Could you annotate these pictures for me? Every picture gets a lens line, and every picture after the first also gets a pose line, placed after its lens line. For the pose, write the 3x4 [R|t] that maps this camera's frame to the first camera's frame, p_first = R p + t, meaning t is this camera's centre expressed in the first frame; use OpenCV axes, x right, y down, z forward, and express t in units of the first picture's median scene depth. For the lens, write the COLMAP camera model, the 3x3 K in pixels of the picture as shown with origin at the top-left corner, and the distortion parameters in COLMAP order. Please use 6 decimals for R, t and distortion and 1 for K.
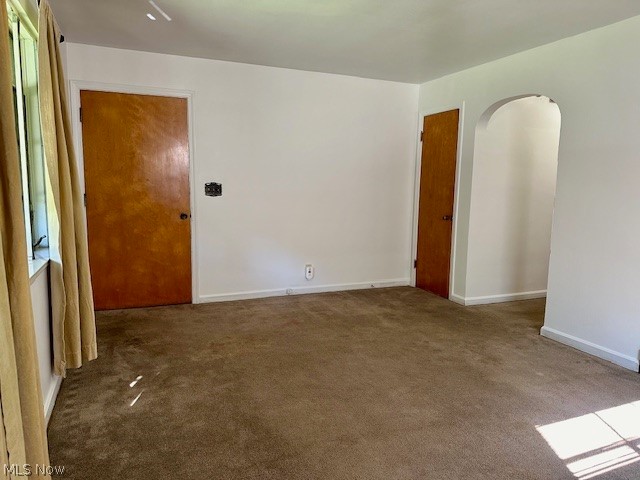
lens RADIAL K [[443.2, 0, 316.7], [0, 443.2, 237.1], [0, 0, 1]] dist [0.036442, -0.059084]
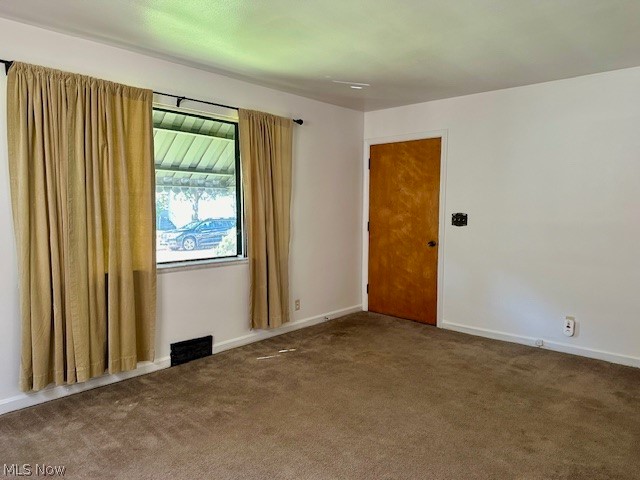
lens RADIAL K [[443.2, 0, 316.7], [0, 443.2, 237.1], [0, 0, 1]] dist [0.036442, -0.059084]
pose [[0.420716, 0.049420, -0.905846, 0.593238], [-0.113146, 0.993577, 0.001656, -0.034626], [0.900109, 0.101796, 0.423605, 0.288395]]
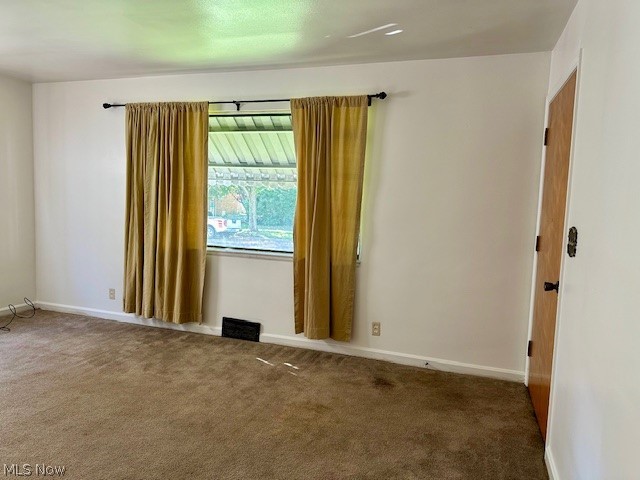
lens RADIAL K [[444.2, 0, 320.0], [0, 444.2, 240.0], [0, 0, 1]] dist [0.063335, -0.079278]
pose [[-0.662730, 0.029643, -0.748272, 0.312089], [-0.142123, 0.976077, 0.164543, -0.159512], [0.735249, 0.215394, -0.642662, 1.169192]]
